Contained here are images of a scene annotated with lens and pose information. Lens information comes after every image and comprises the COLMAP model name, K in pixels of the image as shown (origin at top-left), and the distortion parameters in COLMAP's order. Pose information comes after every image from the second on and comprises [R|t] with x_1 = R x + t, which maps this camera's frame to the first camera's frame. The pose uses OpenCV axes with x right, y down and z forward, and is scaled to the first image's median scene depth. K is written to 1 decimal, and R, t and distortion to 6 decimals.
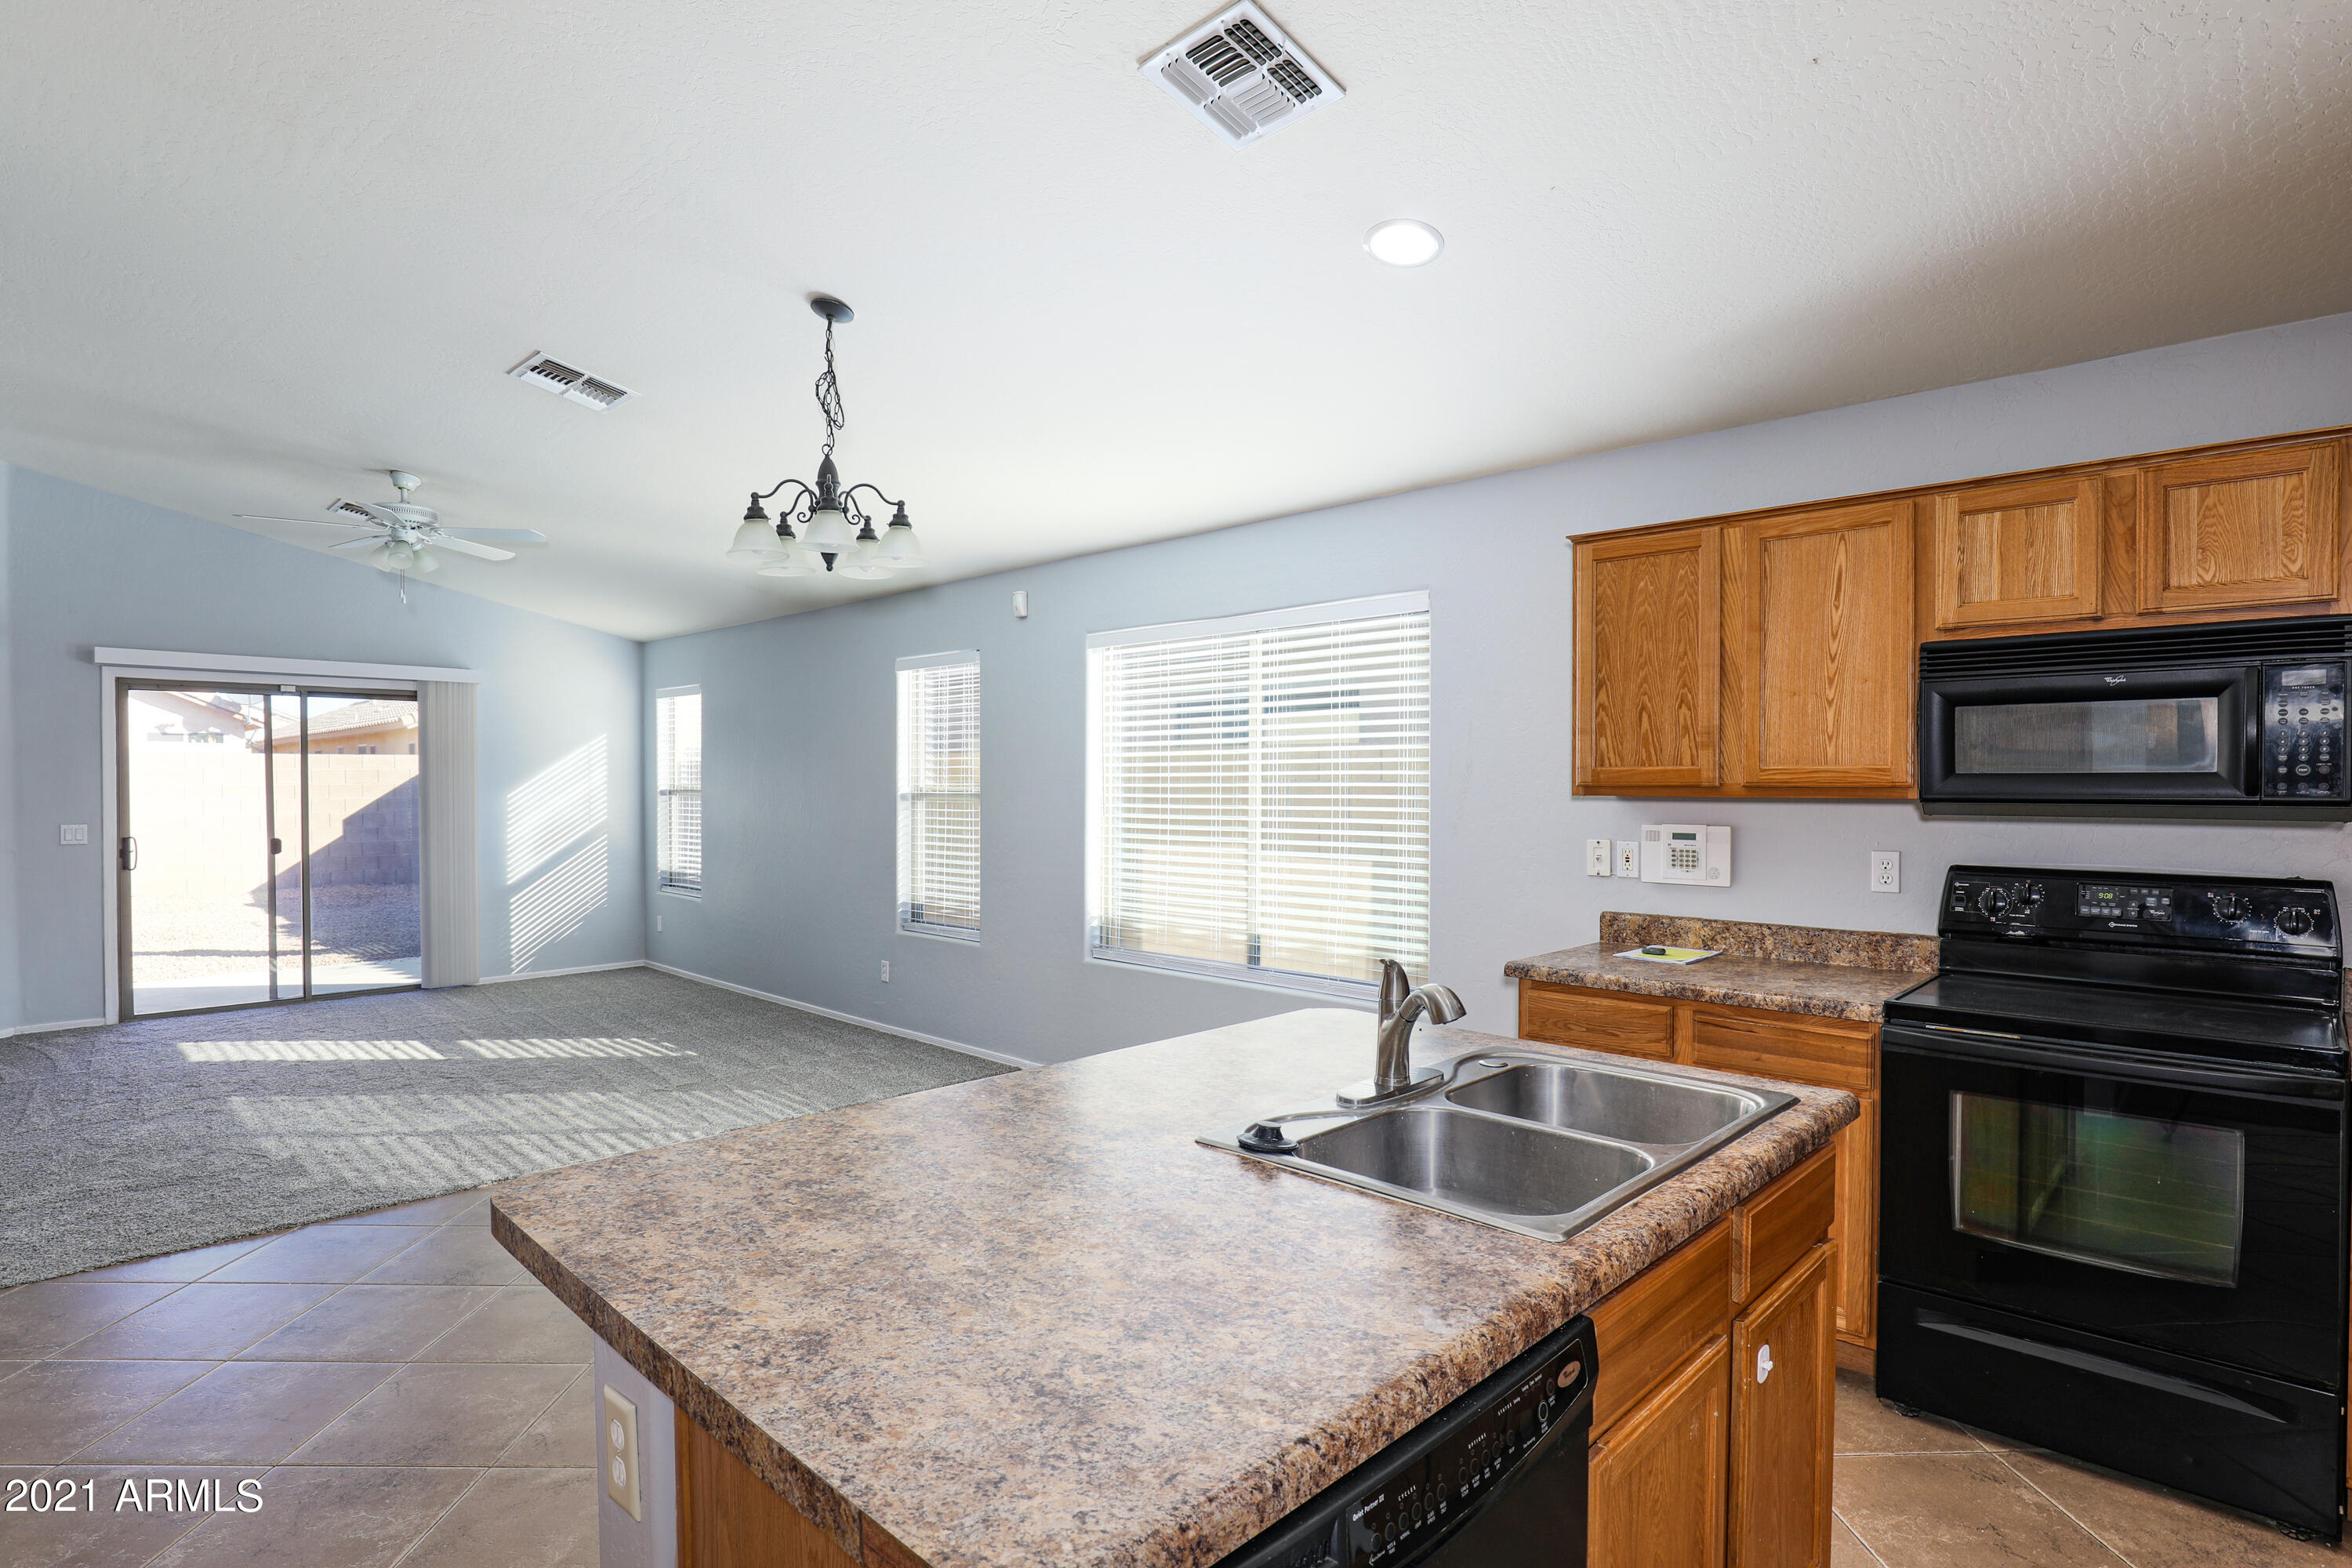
lens RADIAL K [[1190.5, 0, 1168.2], [0, 1190.5, 791.9], [0, 0, 1]] dist [-0.031684, 0.005256]
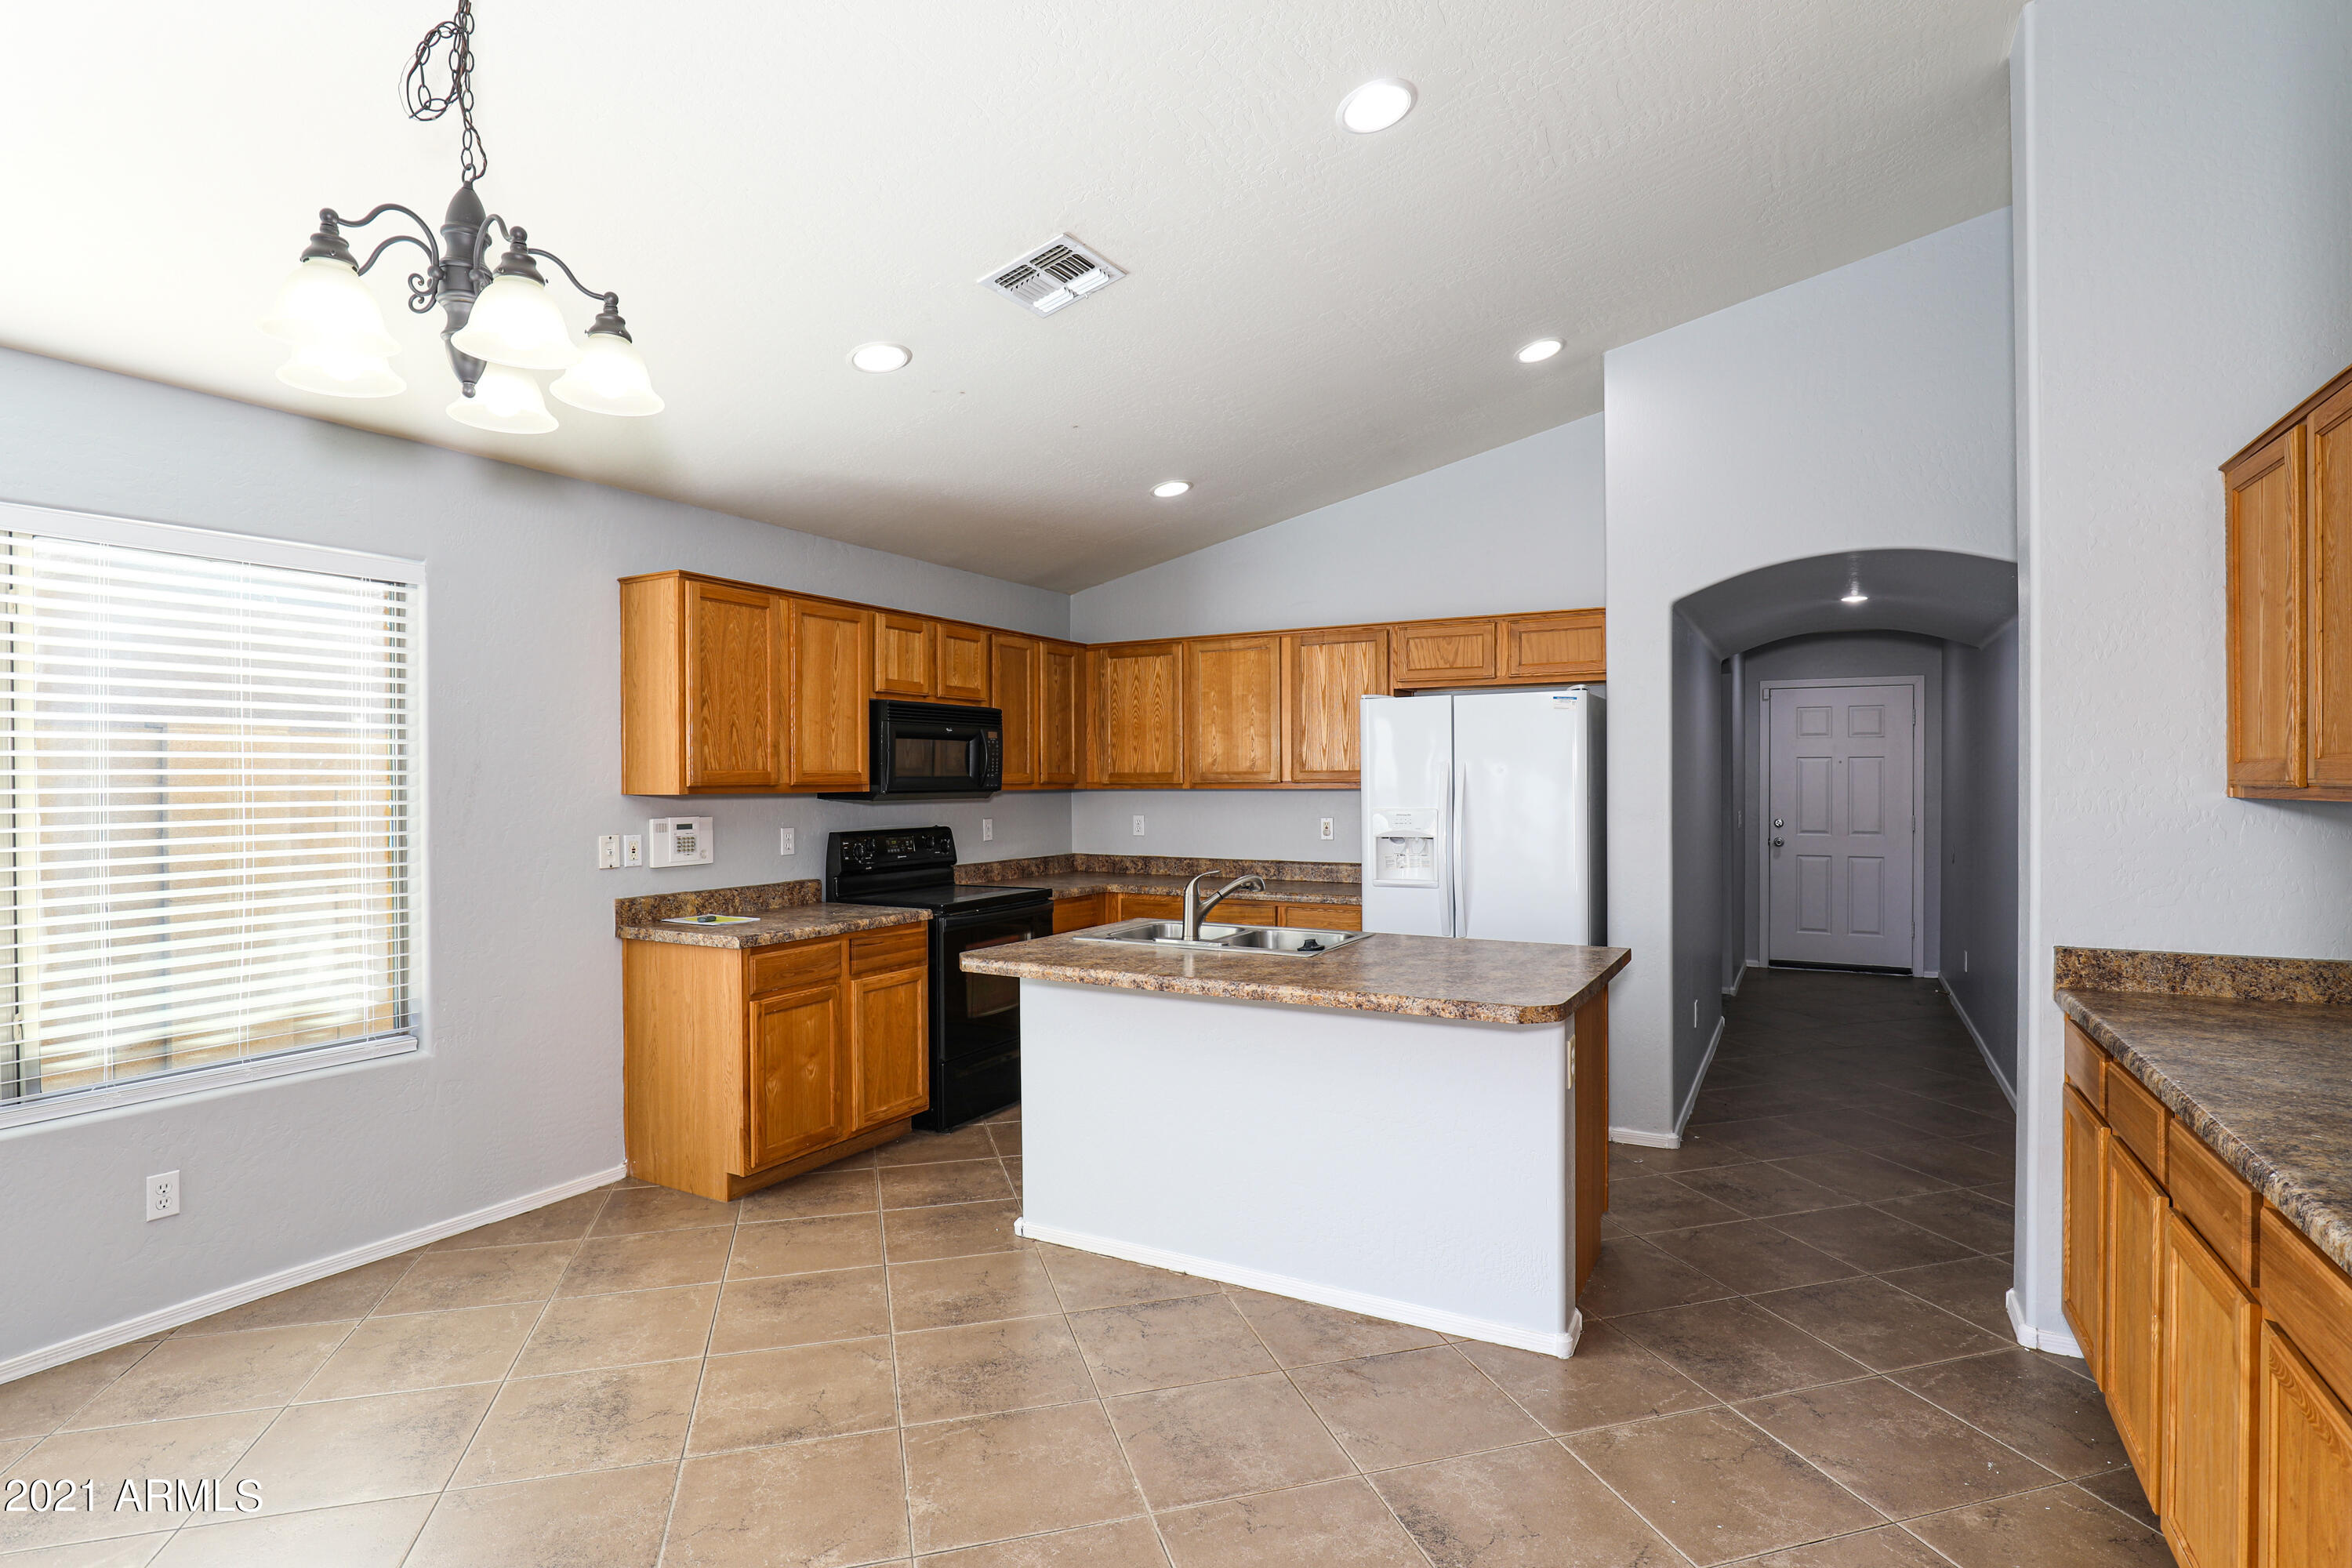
lens RADIAL K [[1190.5, 0, 1161.7], [0, 1190.5, 778.3], [0, 0, 1]] dist [-0.031684, 0.005256]
pose [[-0.253986, 0.001272, 0.967207, -0.939556], [0.014649, 0.999889, 0.002531, -0.009295], [-0.967097, 0.014811, -0.253976, 0.881995]]
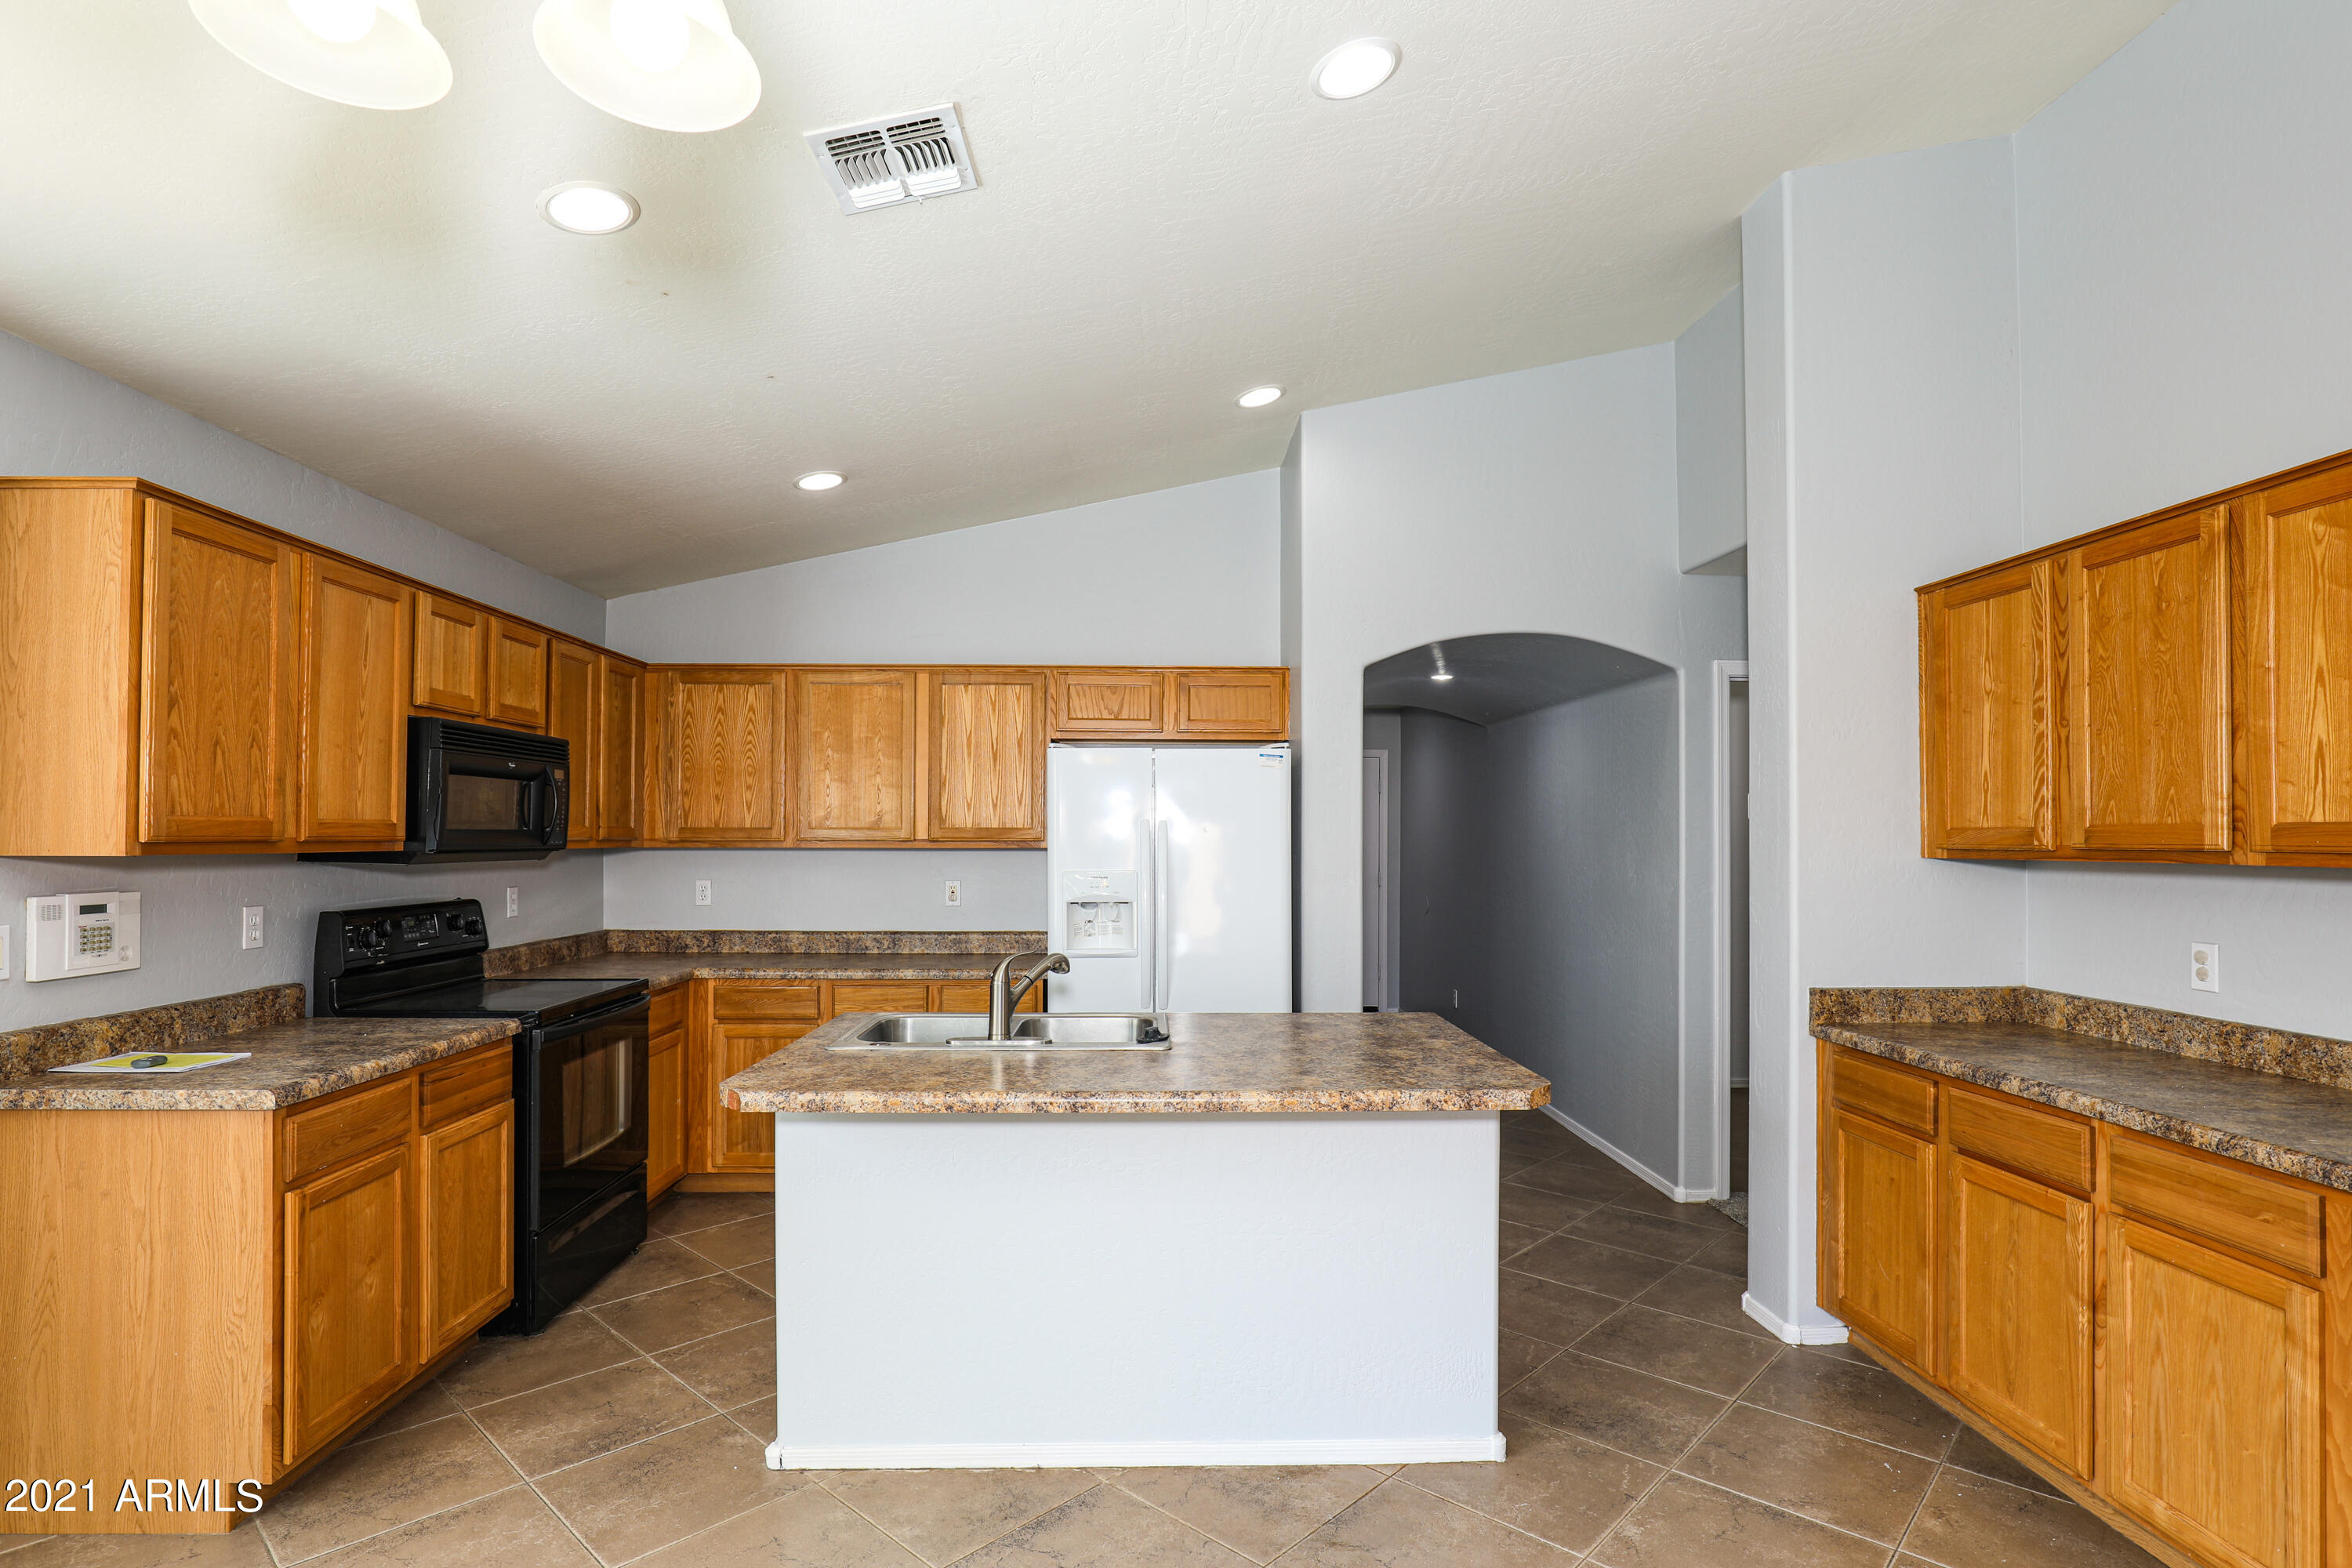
lens RADIAL K [[1190.5, 0, 1170.9], [0, 1190.5, 814.0], [0, 0, 1]] dist [-0.031684, 0.005256]
pose [[-0.719494, 0.010310, 0.694422, -0.584913], [0.003803, 0.999933, -0.010905, -0.012137], [-0.694488, -0.005205, -0.719486, 1.119075]]
